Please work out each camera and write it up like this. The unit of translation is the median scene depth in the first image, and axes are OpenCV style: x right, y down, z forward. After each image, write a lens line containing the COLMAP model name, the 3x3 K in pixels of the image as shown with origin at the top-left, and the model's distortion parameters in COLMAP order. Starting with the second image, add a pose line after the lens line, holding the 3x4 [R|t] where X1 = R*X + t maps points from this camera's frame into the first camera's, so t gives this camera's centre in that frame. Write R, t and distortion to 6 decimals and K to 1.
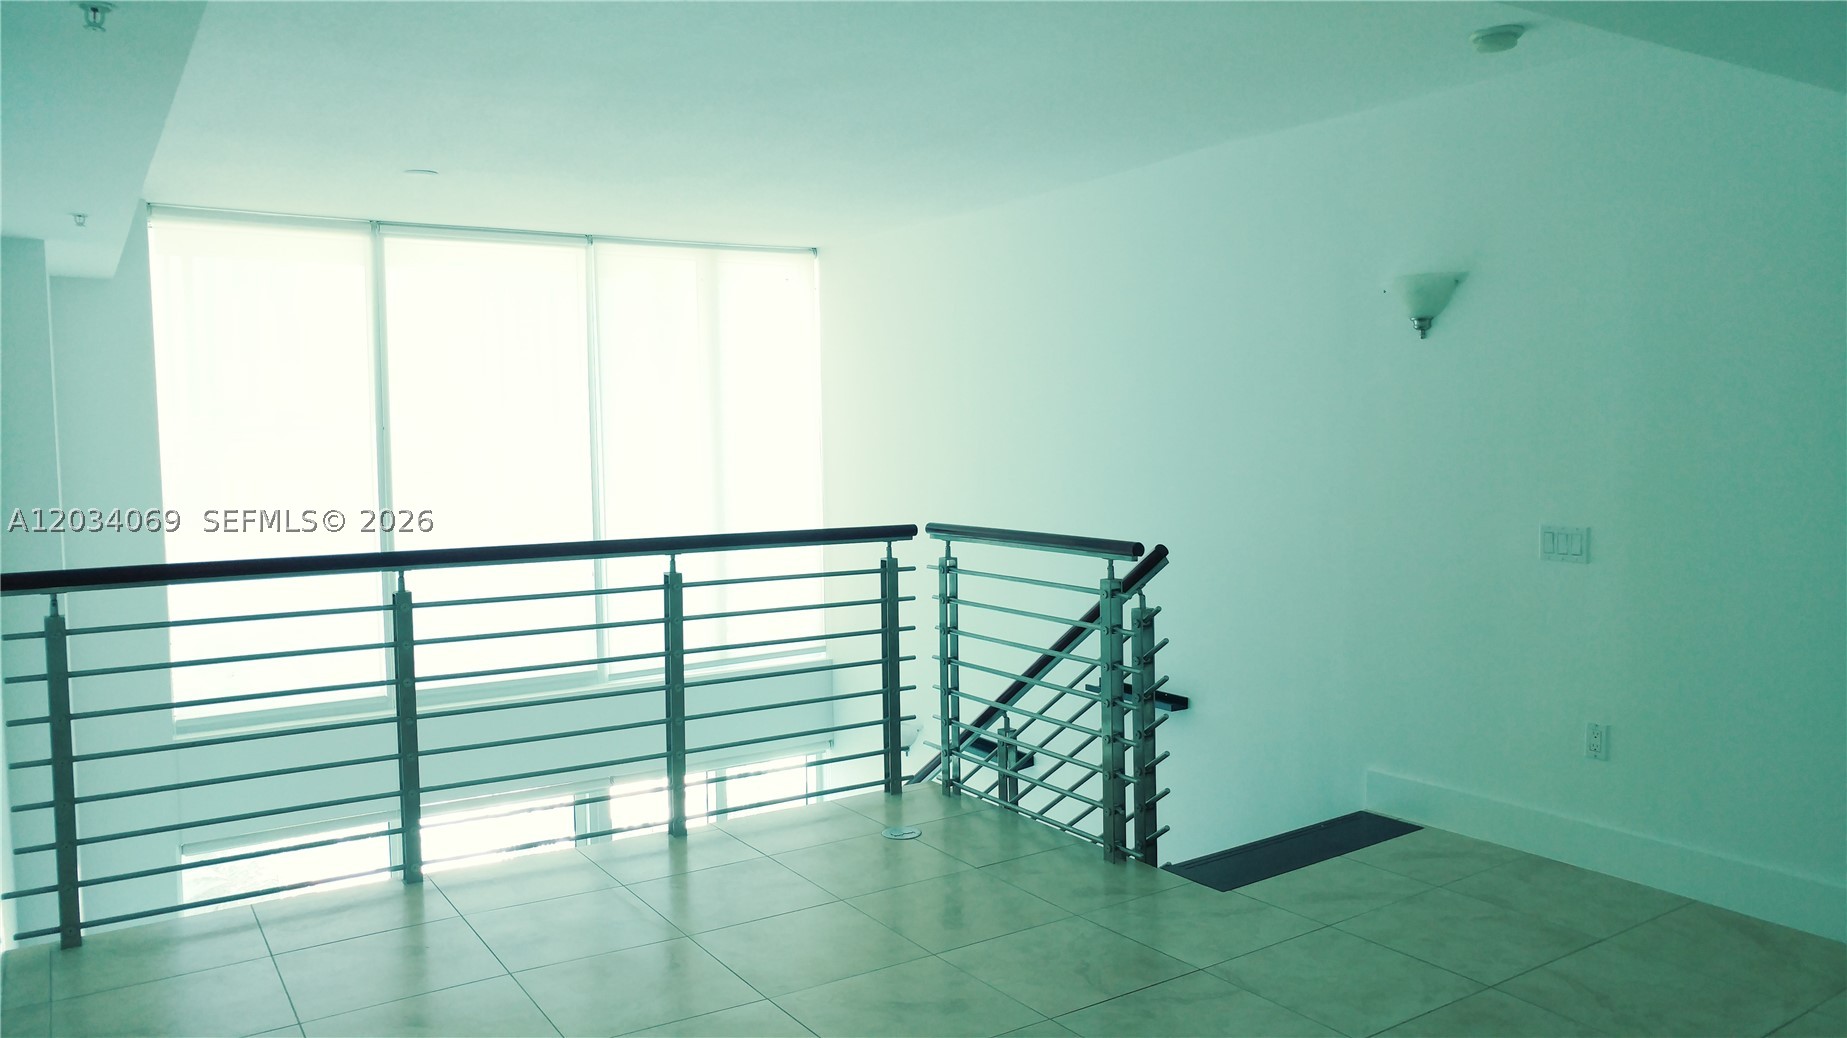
lens RADIAL K [[1331.6, 0, 915.4], [0, 1331.6, 508.3], [0, 0, 1]] dist [-0.004433, 0.000181]
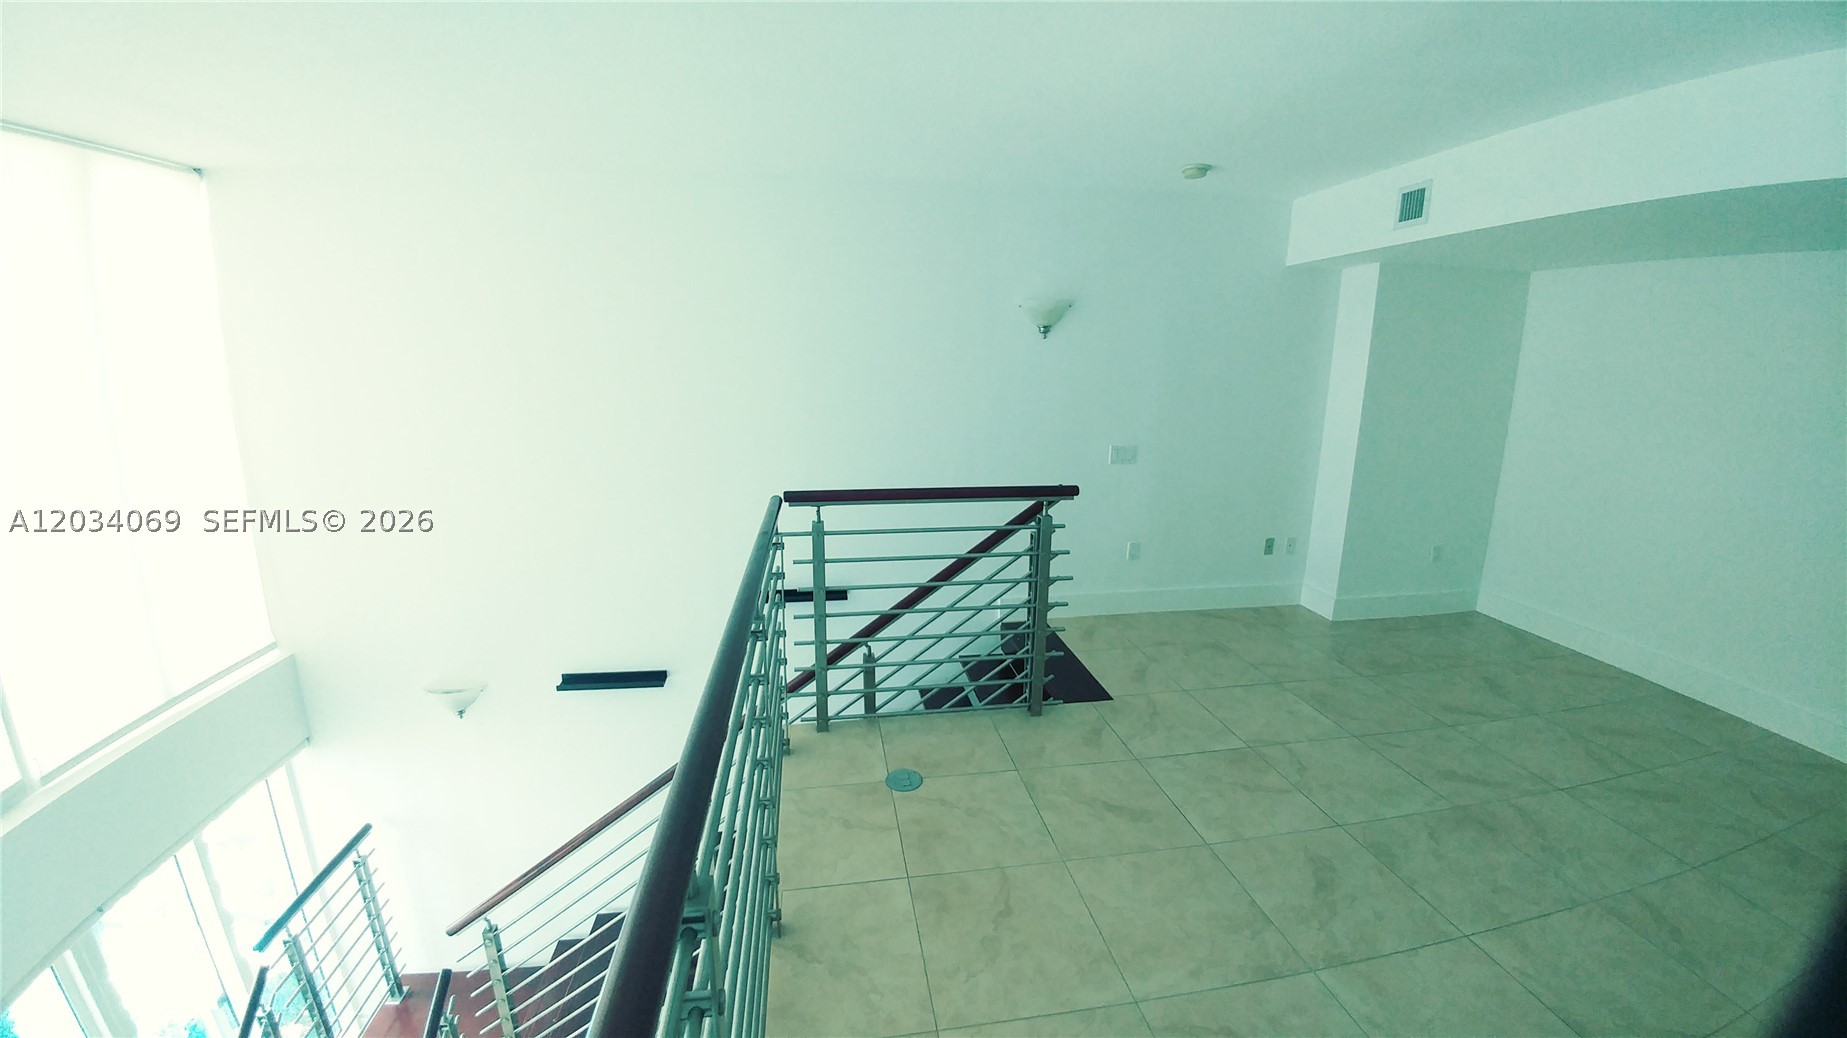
lens RADIAL K [[675.3, 0, 917.7], [0, 675.3, 513.2], [0, 0, 1]] dist [-0.042594, -0.000139]
pose [[0.411283, -0.175182, 0.894515, -0.452212], [0.049601, 0.984205, 0.169941, -0.061481], [-0.910157, -0.025525, 0.413476, 0.767404]]
